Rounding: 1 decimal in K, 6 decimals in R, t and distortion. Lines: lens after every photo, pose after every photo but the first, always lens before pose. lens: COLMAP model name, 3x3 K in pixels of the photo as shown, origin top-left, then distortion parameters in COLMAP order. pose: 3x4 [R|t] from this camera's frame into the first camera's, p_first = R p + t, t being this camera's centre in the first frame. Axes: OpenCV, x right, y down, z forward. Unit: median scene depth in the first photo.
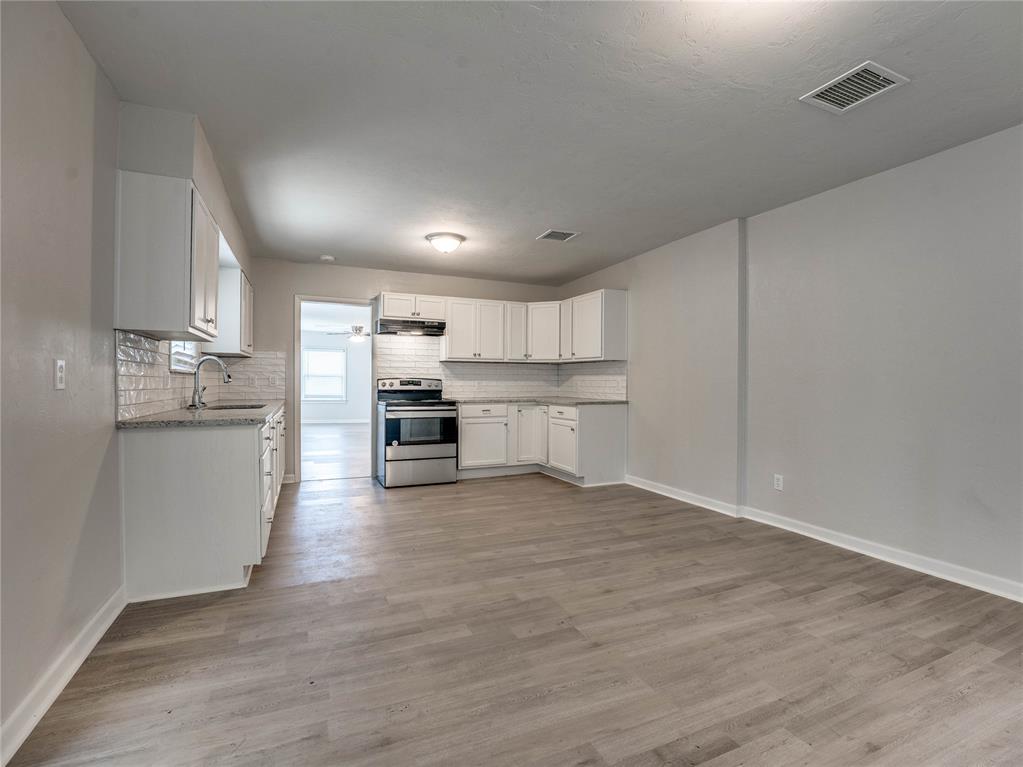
lens RADIAL K [[492.0, 0, 511.5], [0, 492.0, 383.5], [0, 0, 1]] dist [-0.027950, 0.000163]
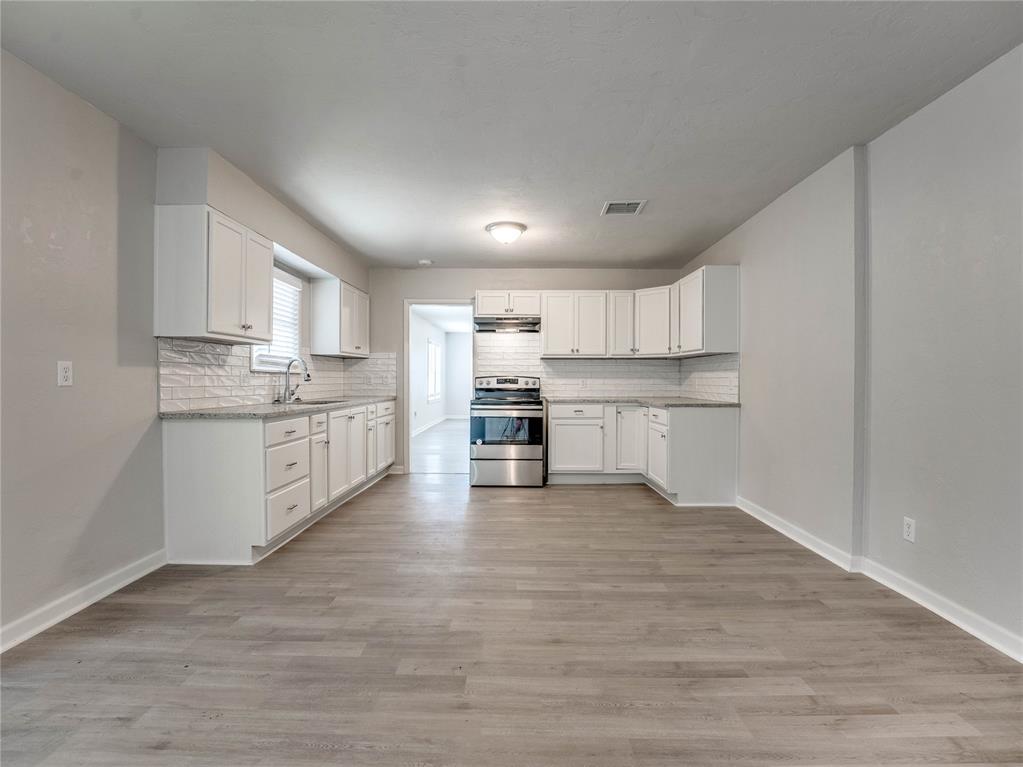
lens RADIAL K [[492.0, 0, 511.5], [0, 492.0, 383.5], [0, 0, 1]] dist [-0.027950, 0.000163]
pose [[0.907437, 0.001055, -0.420186, 0.235595], [0.000080, 0.999996, 0.002685, 0.000935], [0.420188, -0.002470, 0.907434, 0.125232]]
